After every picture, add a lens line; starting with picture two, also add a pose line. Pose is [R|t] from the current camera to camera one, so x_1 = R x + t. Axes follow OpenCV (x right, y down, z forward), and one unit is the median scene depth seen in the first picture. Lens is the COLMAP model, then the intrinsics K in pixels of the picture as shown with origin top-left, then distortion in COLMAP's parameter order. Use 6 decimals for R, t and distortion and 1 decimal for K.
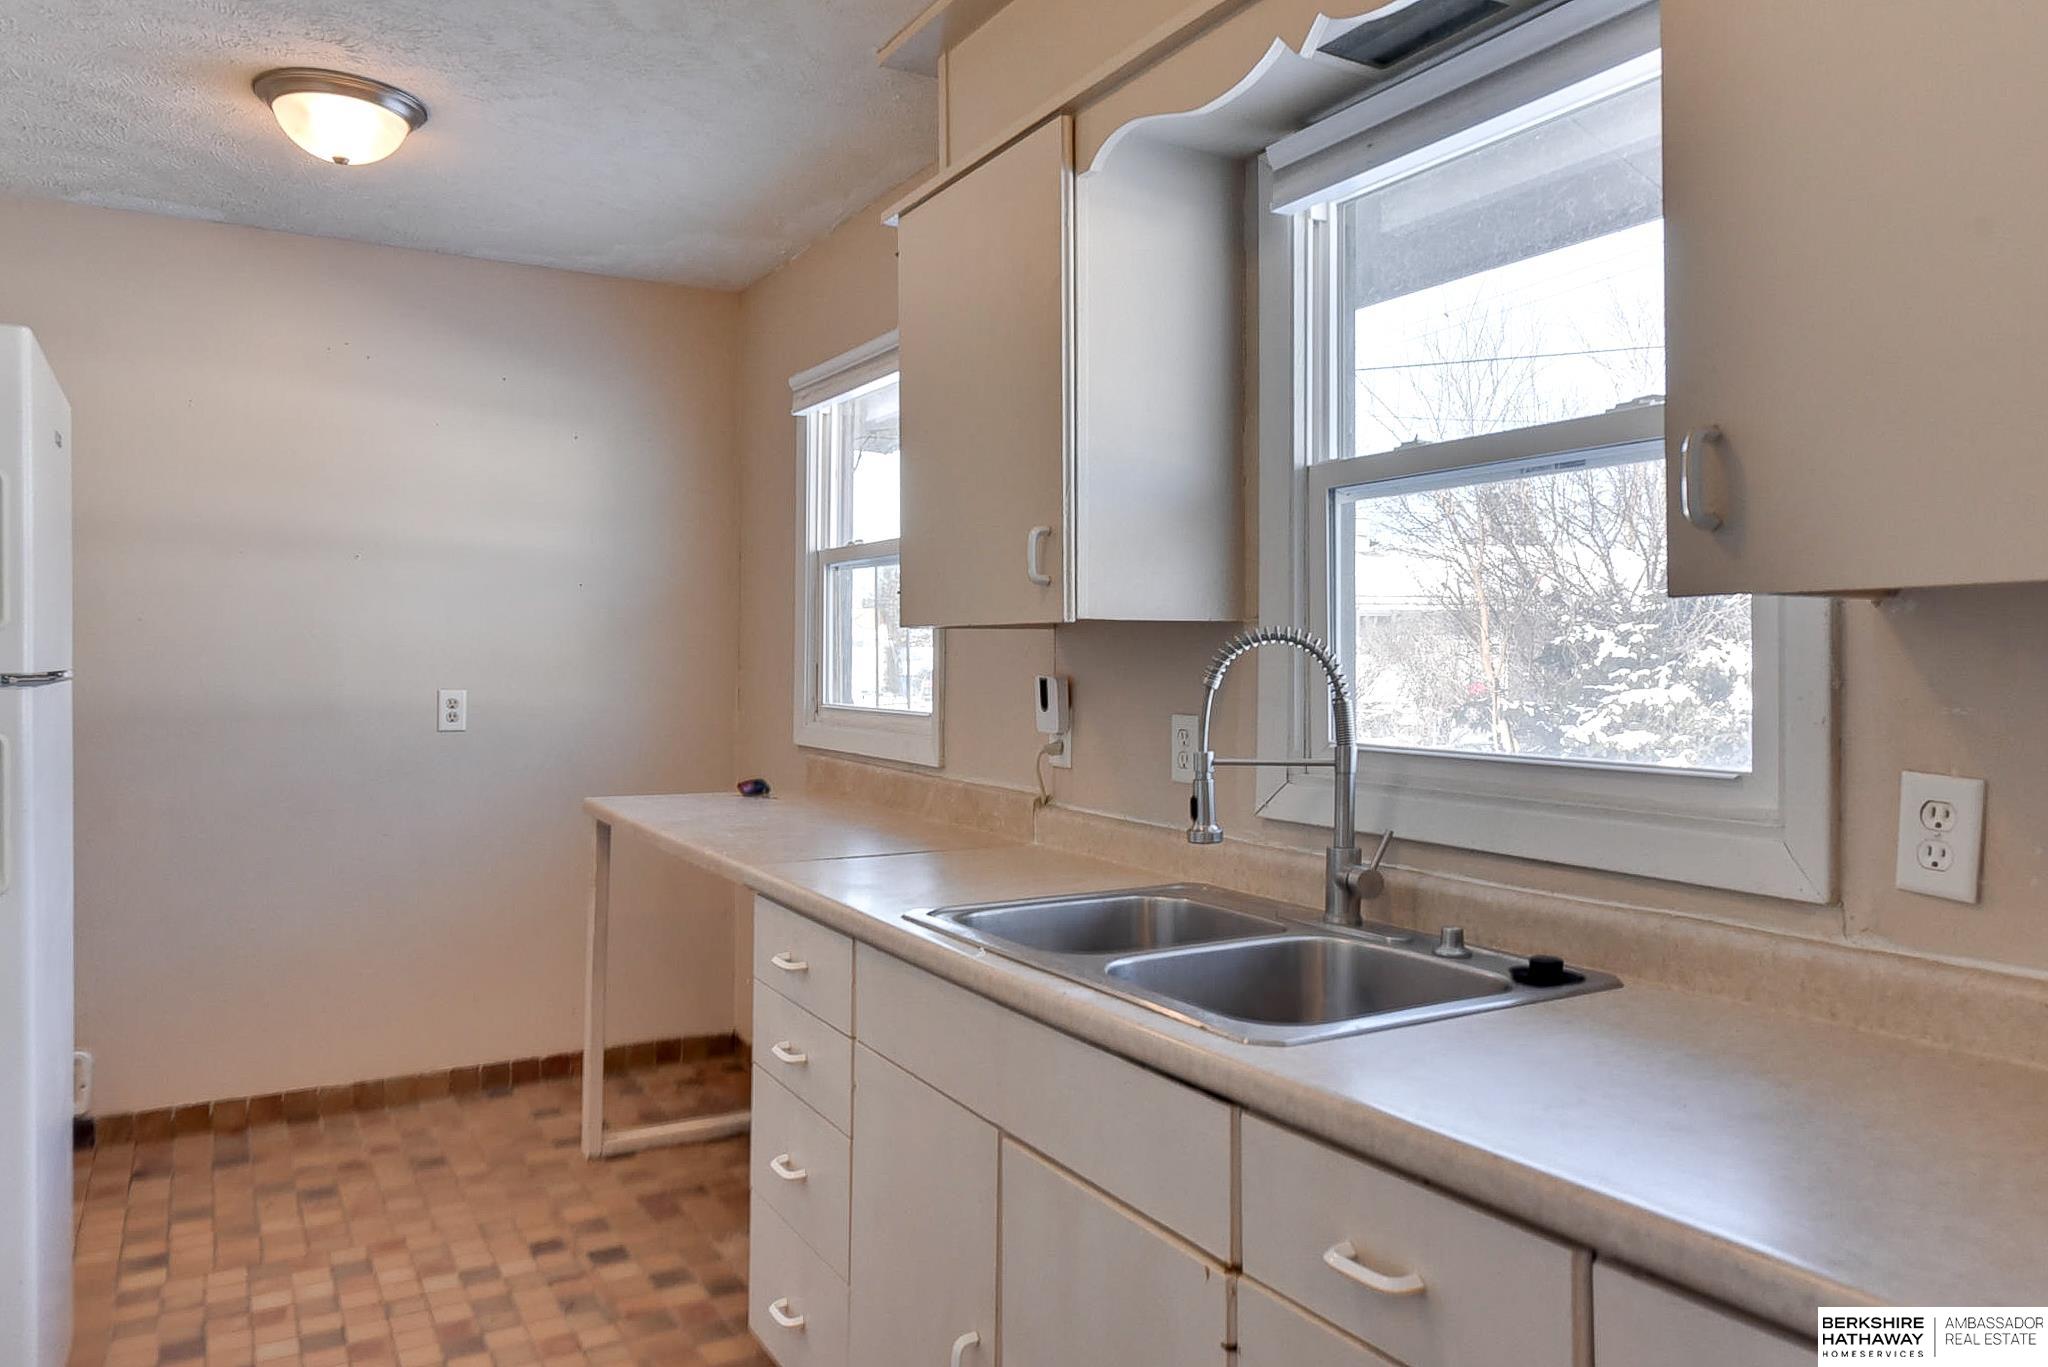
lens RADIAL K [[1375.3, 0, 998.5], [0, 1375.3, 657.5], [0, 0, 1]] dist [-0.002591, -0.001840]
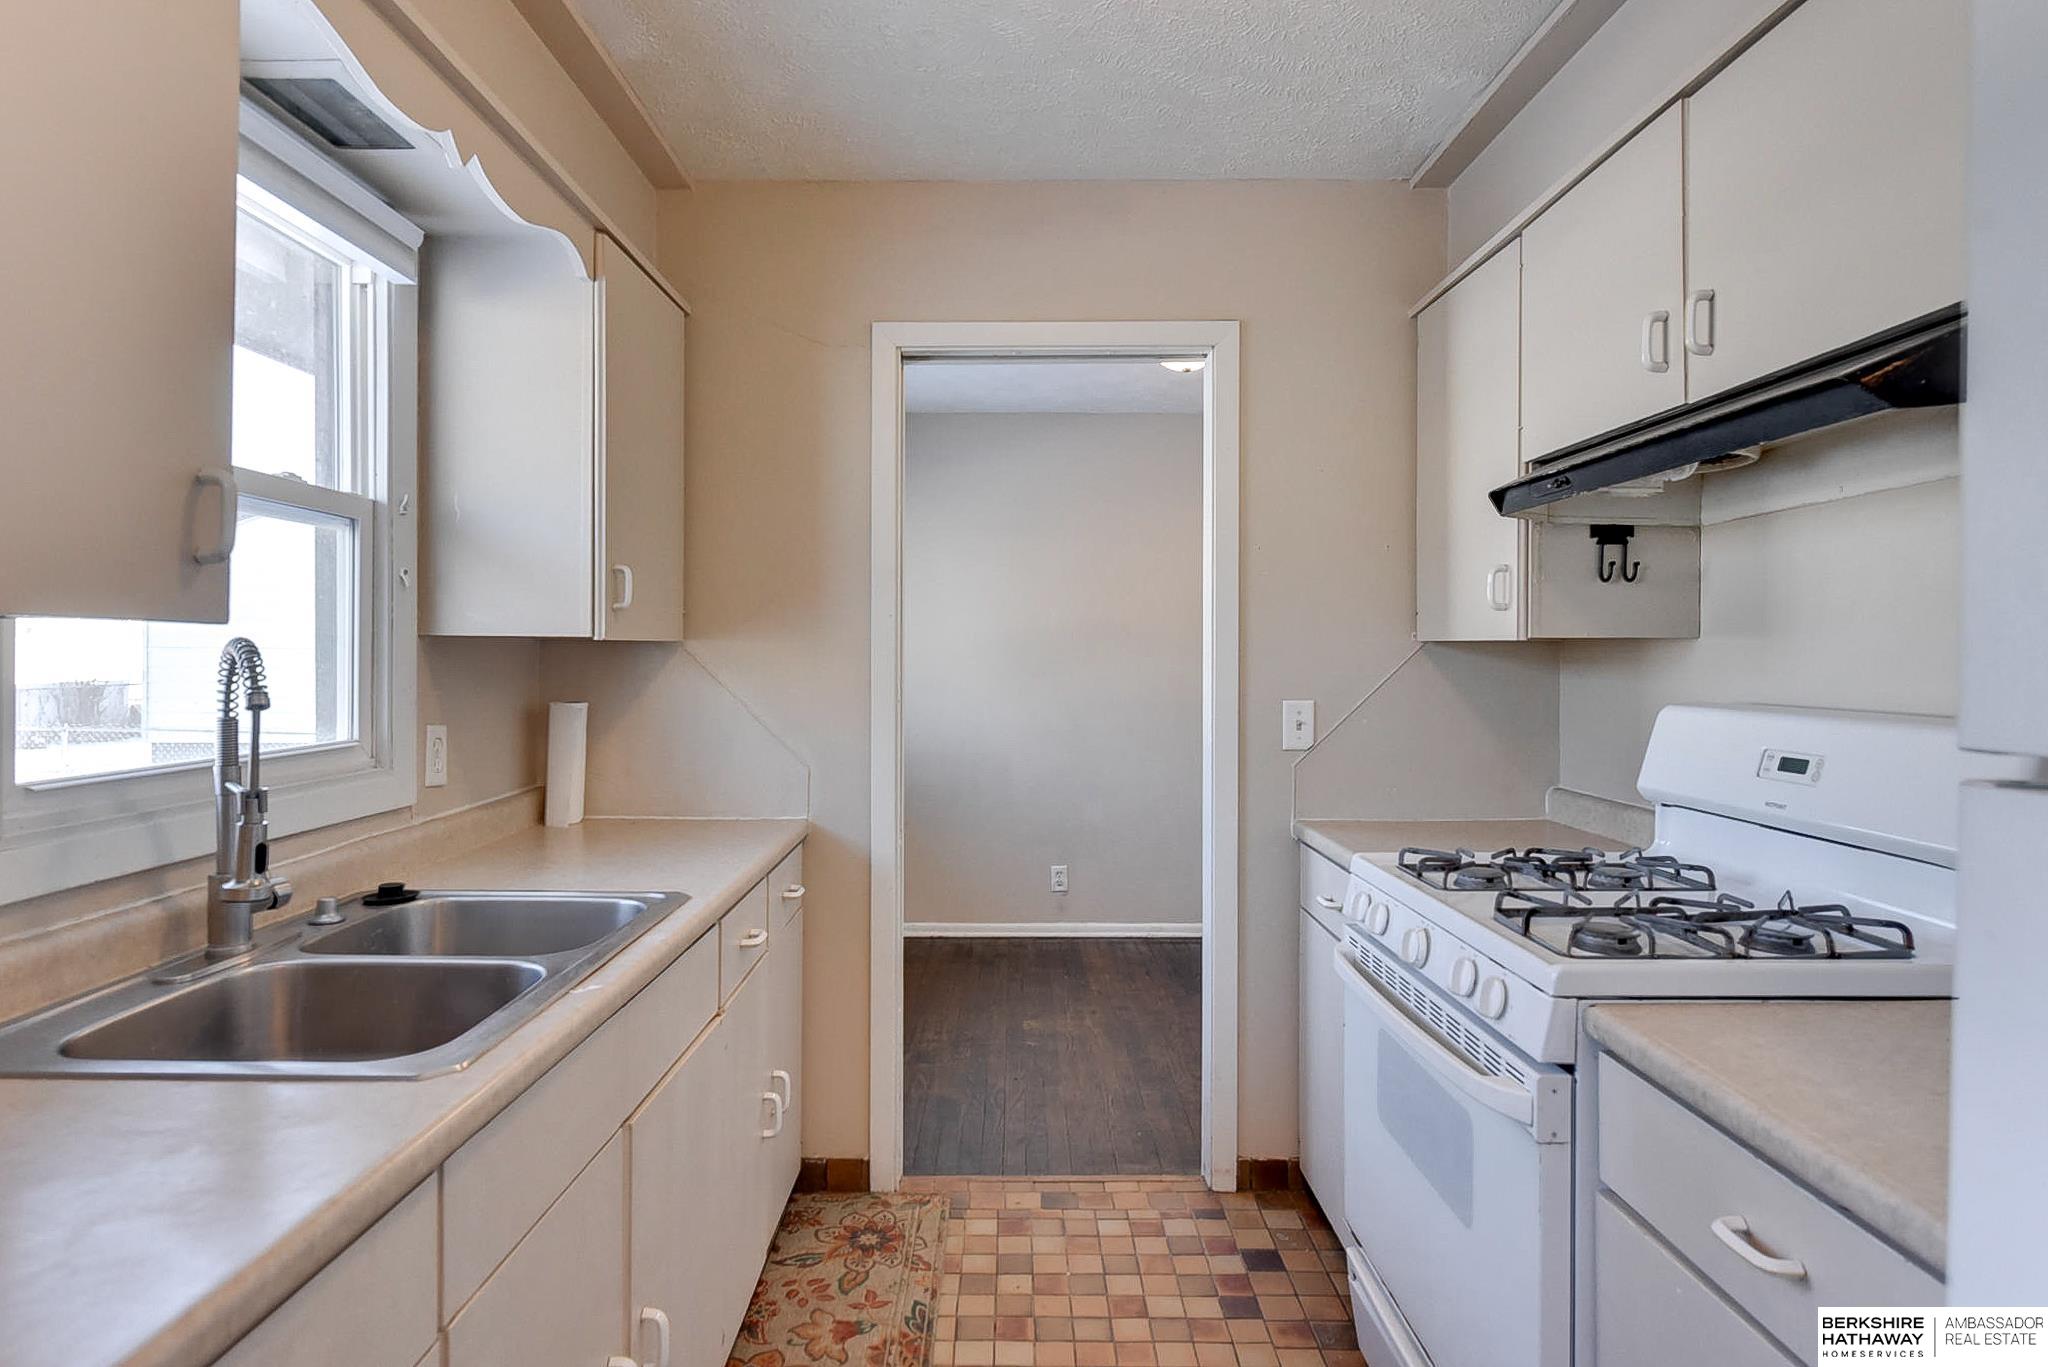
lens RADIAL K [[1112.2, 0, 1003.2], [0, 1112.2, 652.8], [0, 0, 1]] dist [0.014554, -0.000943]
pose [[-0.864751, -0.001935, 0.502197, -0.439162], [-0.004017, 0.999987, -0.003064, -0.009839], [-0.502184, -0.004667, -0.864748, 1.027452]]
